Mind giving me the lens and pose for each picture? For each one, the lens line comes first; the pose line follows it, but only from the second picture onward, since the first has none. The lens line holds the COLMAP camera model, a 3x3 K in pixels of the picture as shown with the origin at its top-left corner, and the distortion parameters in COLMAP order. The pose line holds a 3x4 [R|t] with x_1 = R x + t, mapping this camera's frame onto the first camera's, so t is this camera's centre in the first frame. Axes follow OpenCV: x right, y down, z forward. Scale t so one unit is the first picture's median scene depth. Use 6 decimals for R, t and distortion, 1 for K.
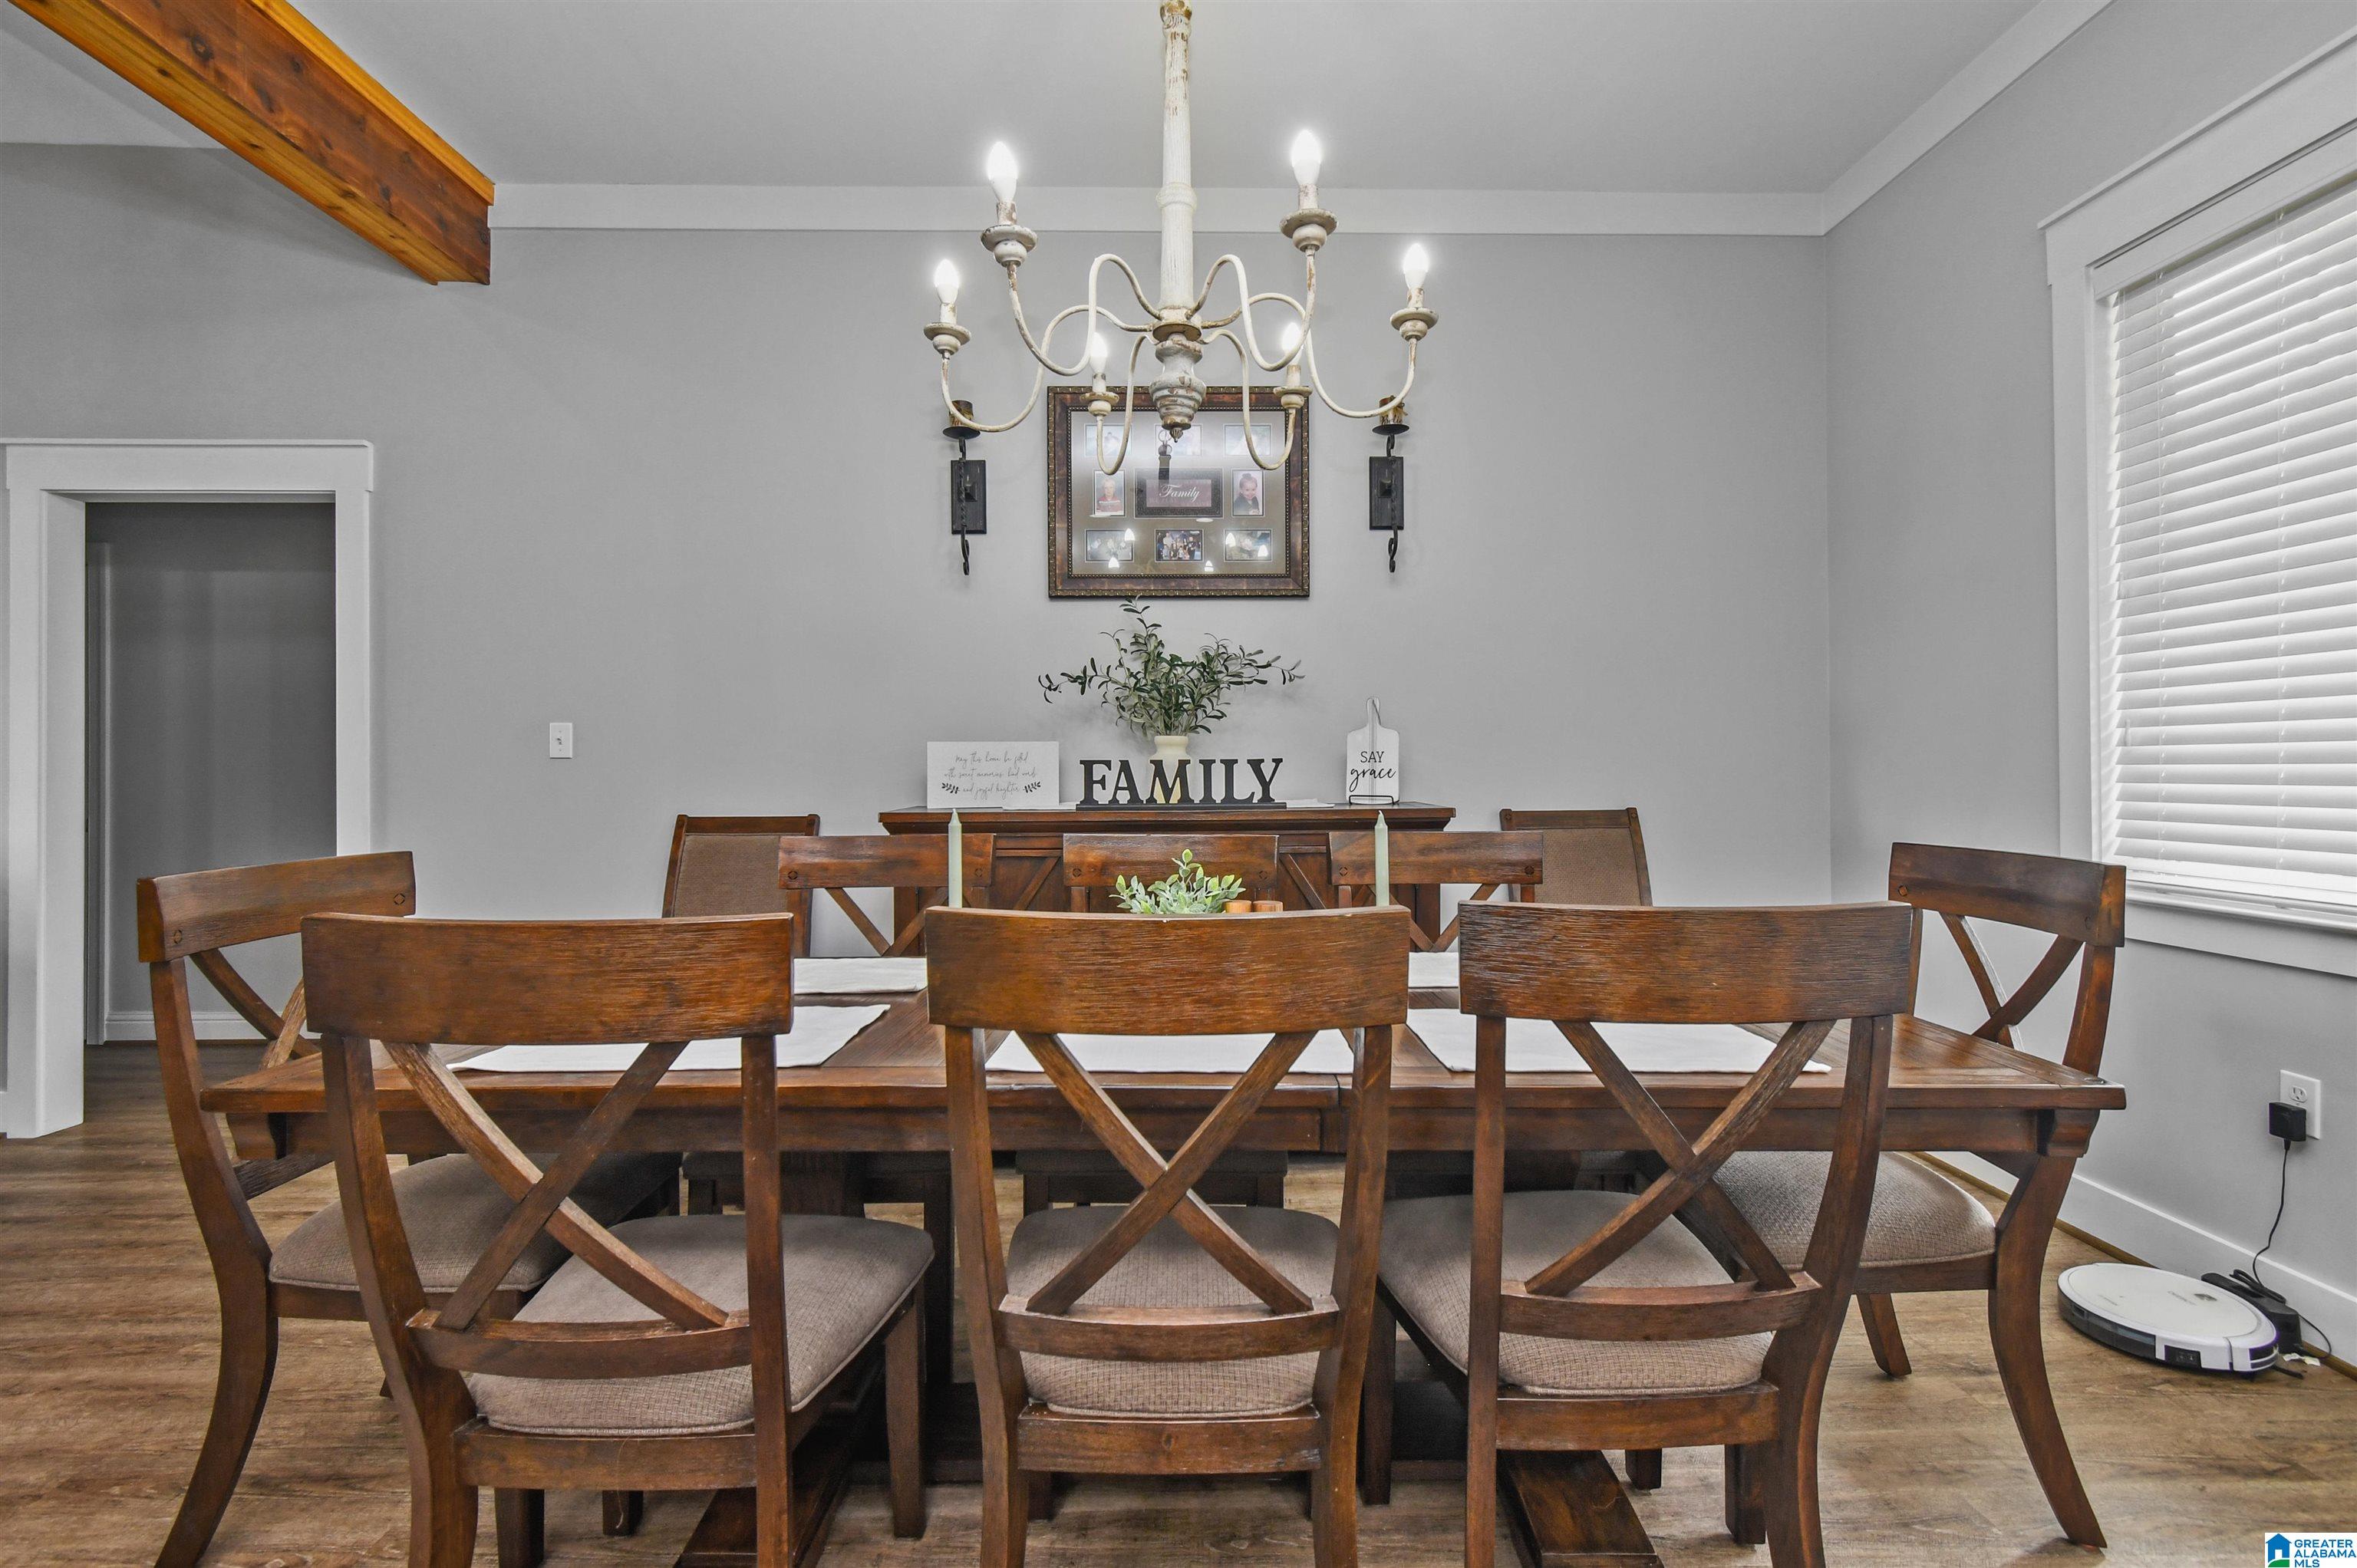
lens RADIAL K [[1076.0, 0, 1177.0], [0, 1076.0, 780.3], [0, 0, 1]] dist [-0.013981, 0.000544]
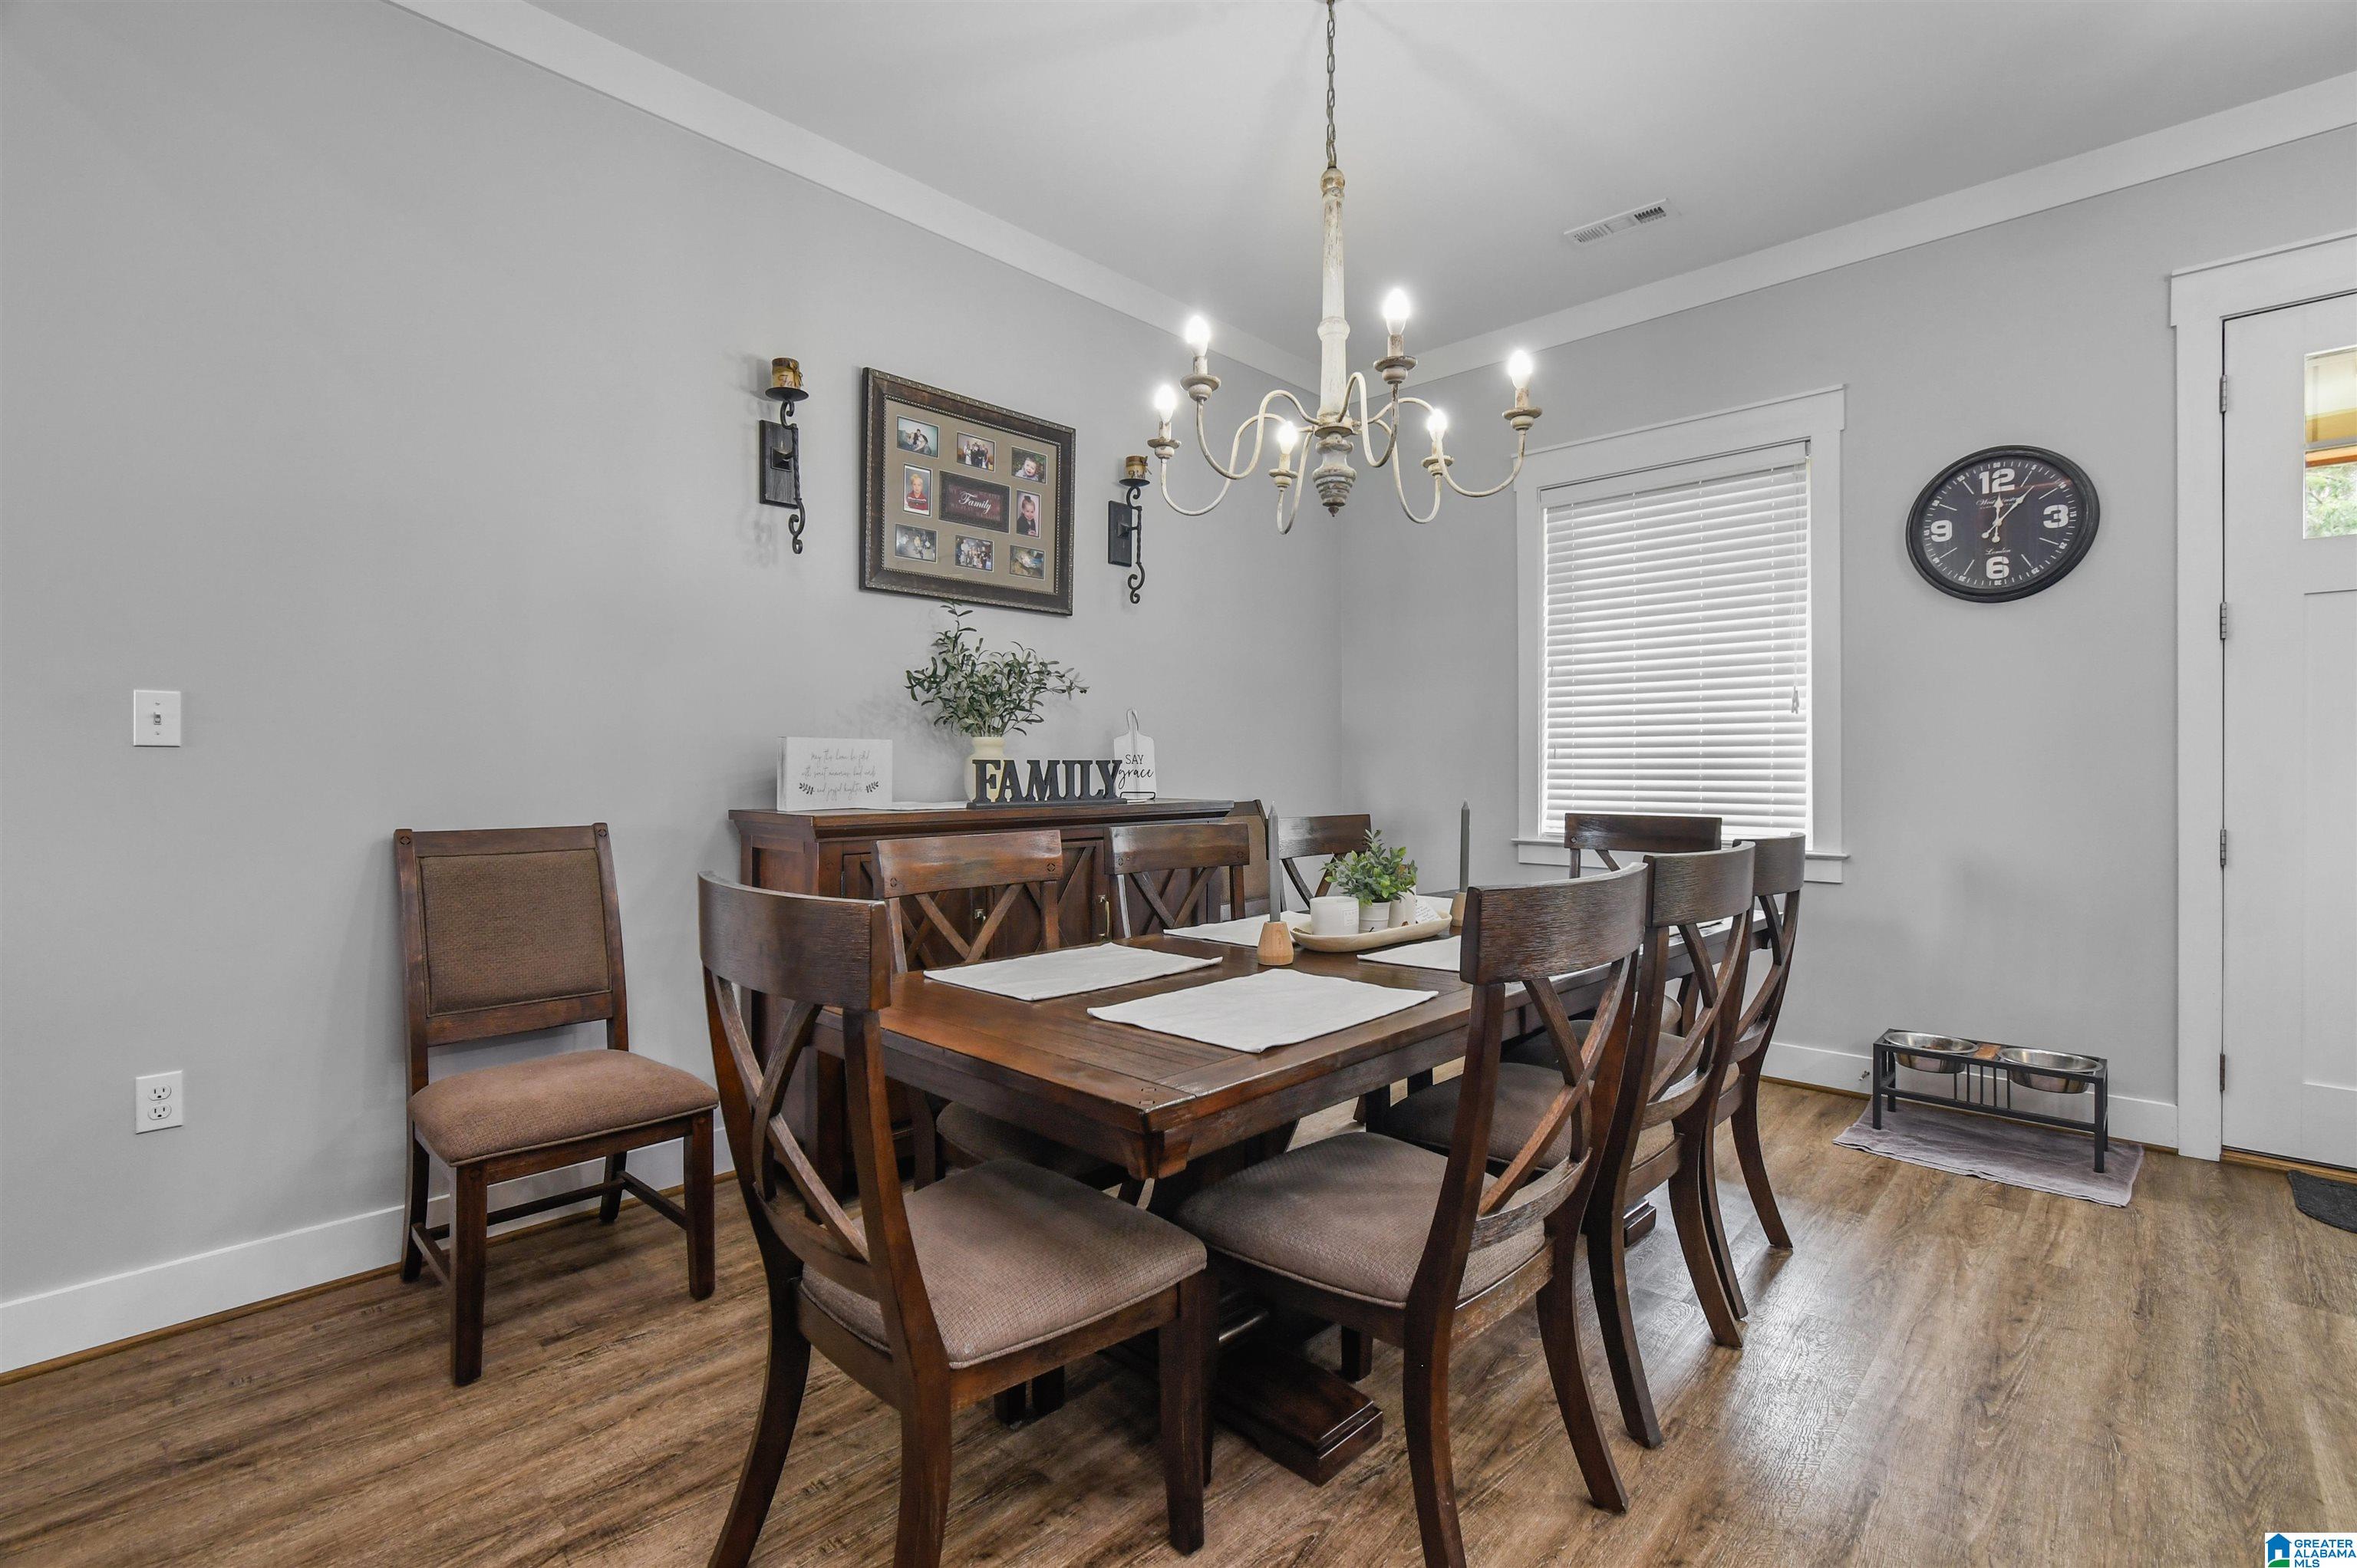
lens RADIAL K [[1076.0, 0, 1180.2], [0, 1076.0, 775.8], [0, 0, 1]] dist [-0.013981, 0.000544]
pose [[0.700137, 0.000206, 0.714009, -0.626975], [0.000685, 0.999999, -0.000959, -0.002154], [-0.714008, 0.001160, 0.700136, 0.136528]]
